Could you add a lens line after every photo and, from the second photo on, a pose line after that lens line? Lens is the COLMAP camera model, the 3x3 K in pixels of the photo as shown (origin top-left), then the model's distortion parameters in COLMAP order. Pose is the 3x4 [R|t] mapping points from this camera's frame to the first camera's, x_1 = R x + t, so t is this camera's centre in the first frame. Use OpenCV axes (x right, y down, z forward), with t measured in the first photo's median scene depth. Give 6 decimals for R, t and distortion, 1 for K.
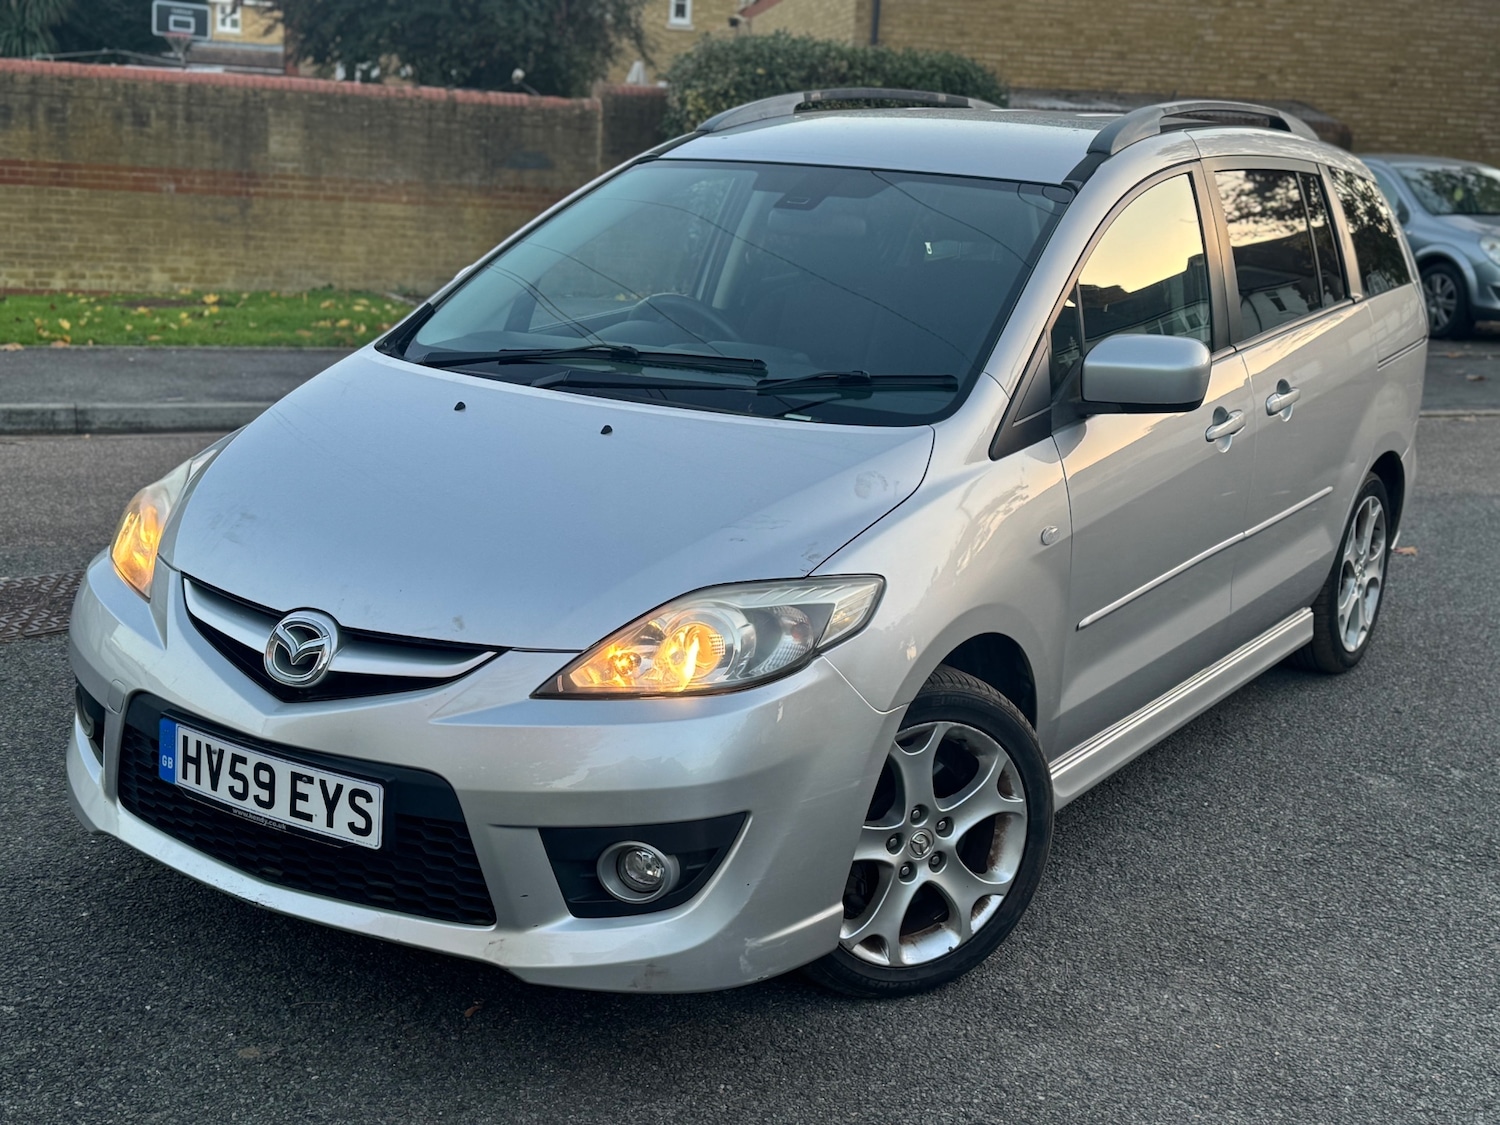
lens RADIAL K [[2120.4, 0, 698.2], [0, 2120.4, 475.7], [0, 0, 1]] dist [0.092595, 0.000000]
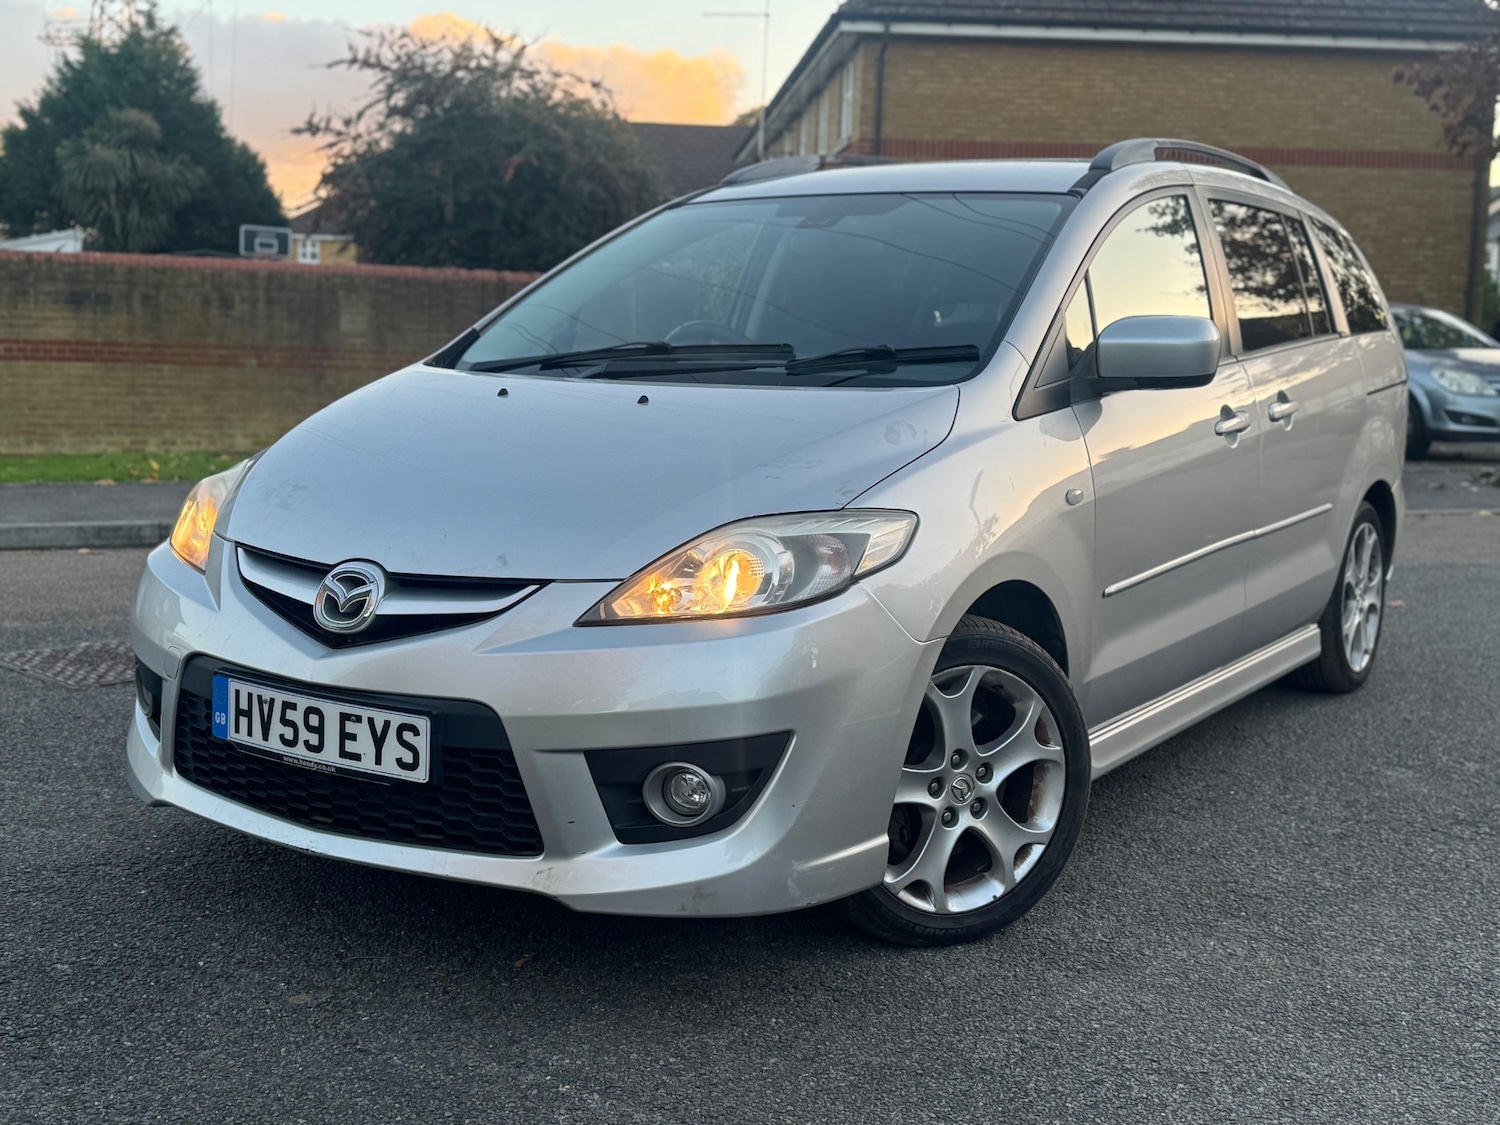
lens RADIAL K [[1881.1, 0, 704.2], [0, 1881.1, 464.6], [0, 0, 1]] dist [0.071920, 0.000000]
pose [[0.999602, -0.026238, -0.010389, -0.004538], [0.024996, 0.994090, -0.105641, 0.106277], [0.013099, 0.105339, 0.994350, 0.084611]]
